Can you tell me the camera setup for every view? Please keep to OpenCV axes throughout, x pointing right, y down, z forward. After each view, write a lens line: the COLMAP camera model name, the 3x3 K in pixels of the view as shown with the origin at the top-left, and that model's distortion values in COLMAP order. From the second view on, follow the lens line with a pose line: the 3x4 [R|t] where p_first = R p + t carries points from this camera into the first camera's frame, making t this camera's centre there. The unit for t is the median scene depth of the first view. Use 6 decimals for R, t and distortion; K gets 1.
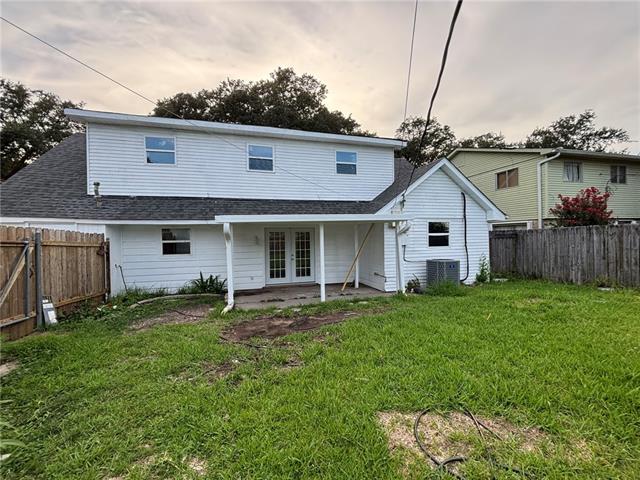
lens RADIAL K [[259.6, 0, 319.0], [0, 259.6, 239.9], [0, 0, 1]] dist [0.000298, -0.000038]
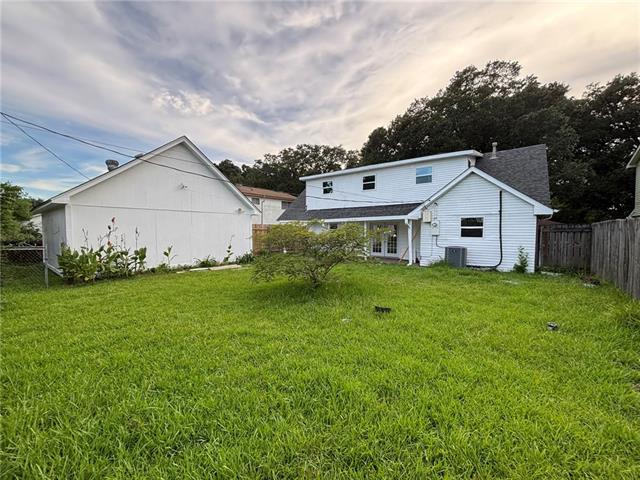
lens RADIAL K [[259.6, 0, 320.2], [0, 259.6, 238.8], [0, 0, 1]] dist [0.000298, -0.000038]
pose [[0.607118, 0.043489, -0.793421, 0.966725], [-0.013455, 0.998921, 0.044458, -0.012344], [0.794498, -0.016316, 0.607048, -0.319462]]
